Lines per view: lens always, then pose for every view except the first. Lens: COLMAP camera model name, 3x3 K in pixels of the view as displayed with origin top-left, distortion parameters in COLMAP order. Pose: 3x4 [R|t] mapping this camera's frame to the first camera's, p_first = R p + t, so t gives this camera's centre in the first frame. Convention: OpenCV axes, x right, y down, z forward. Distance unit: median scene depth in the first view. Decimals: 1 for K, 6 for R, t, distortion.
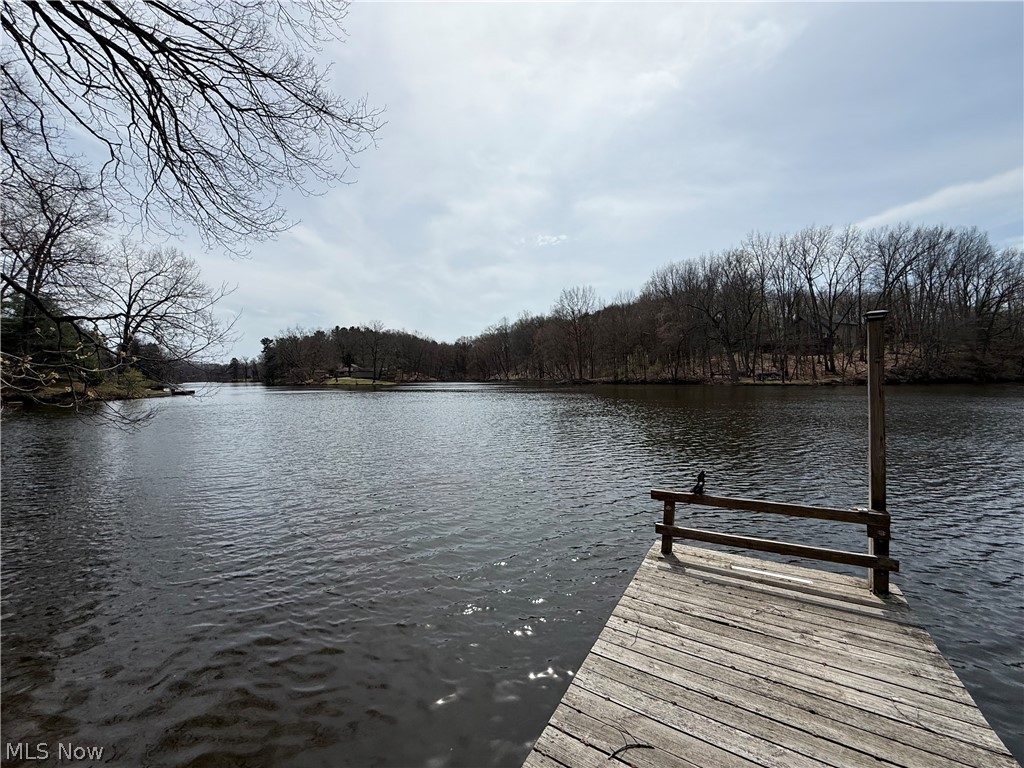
lens RADIAL K [[409.6, 0, 507.7], [0, 409.6, 383.3], [0, 0, 1]] dist [-0.000931, -0.000023]
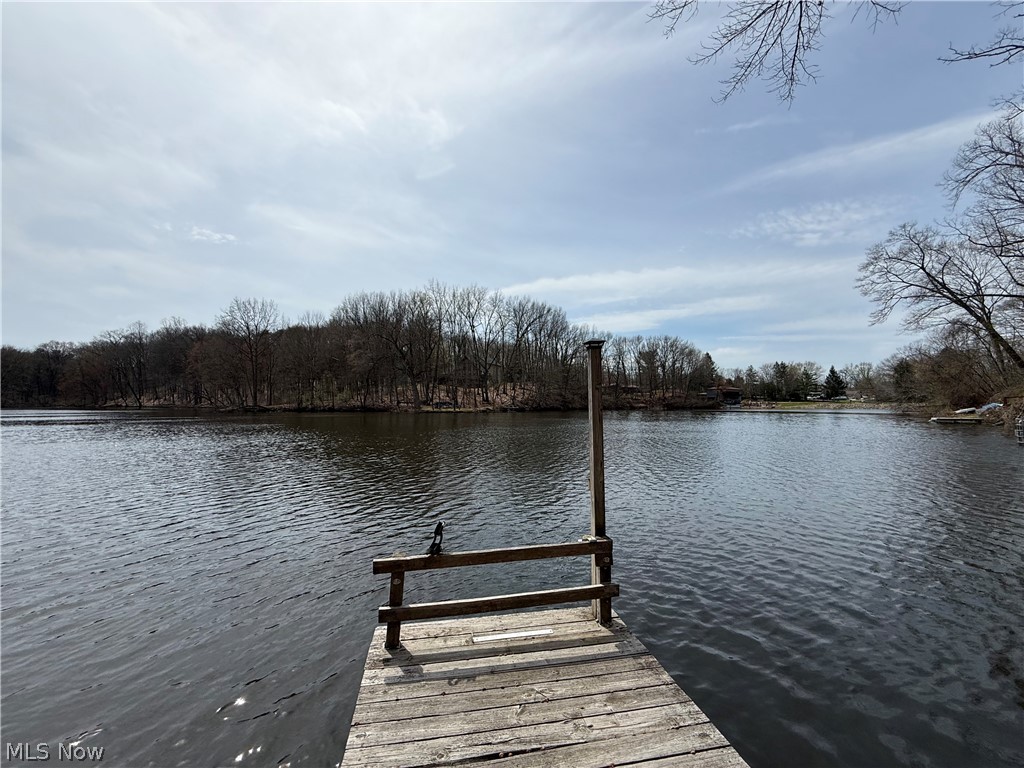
lens RADIAL K [[409.6, 0, 511.0], [0, 409.6, 383.3], [0, 0, 1]] dist [-0.000931, -0.000023]
pose [[0.741785, 0.044567, 0.669155, 0.001884], [0.000537, 0.997750, -0.067047, 0.000117], [-0.670638, 0.050094, 0.740092, 0.013939]]
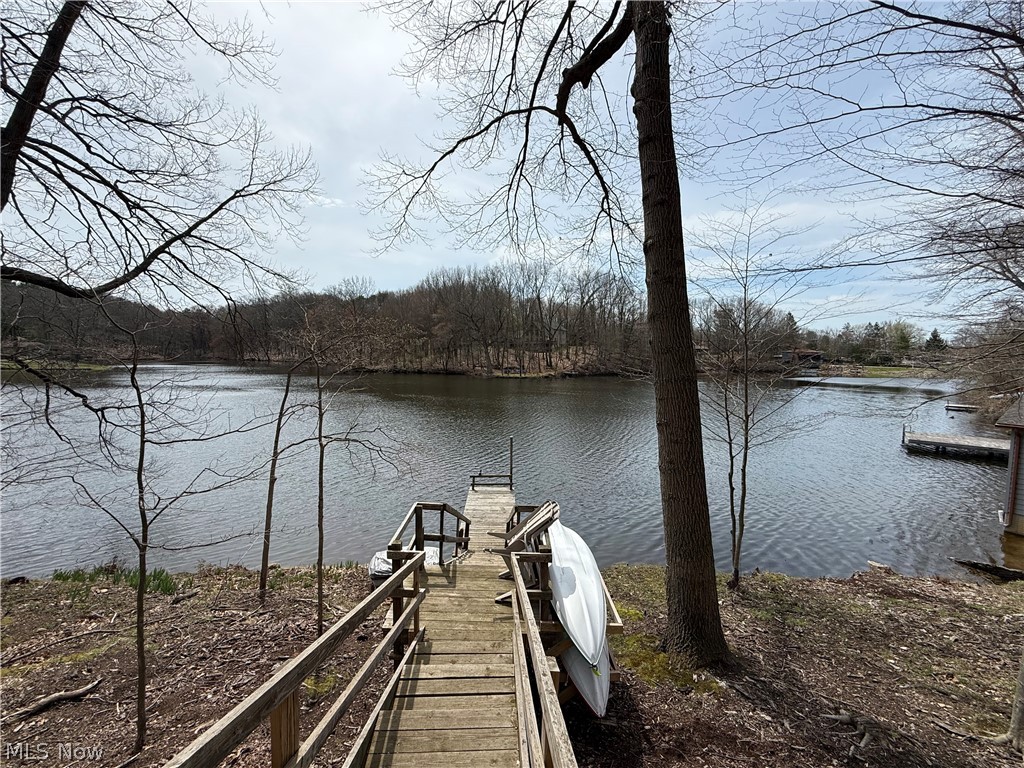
lens RADIAL K [[409.6, 0, 508.7], [0, 409.6, 379.3], [0, 0, 1]] dist [-0.000931, -0.000023]
pose [[0.851262, -0.009224, 0.524660, -0.068755], [-0.015985, 0.998926, 0.043499, -0.041635], [-0.524498, -0.045416, 0.850200, -0.124933]]
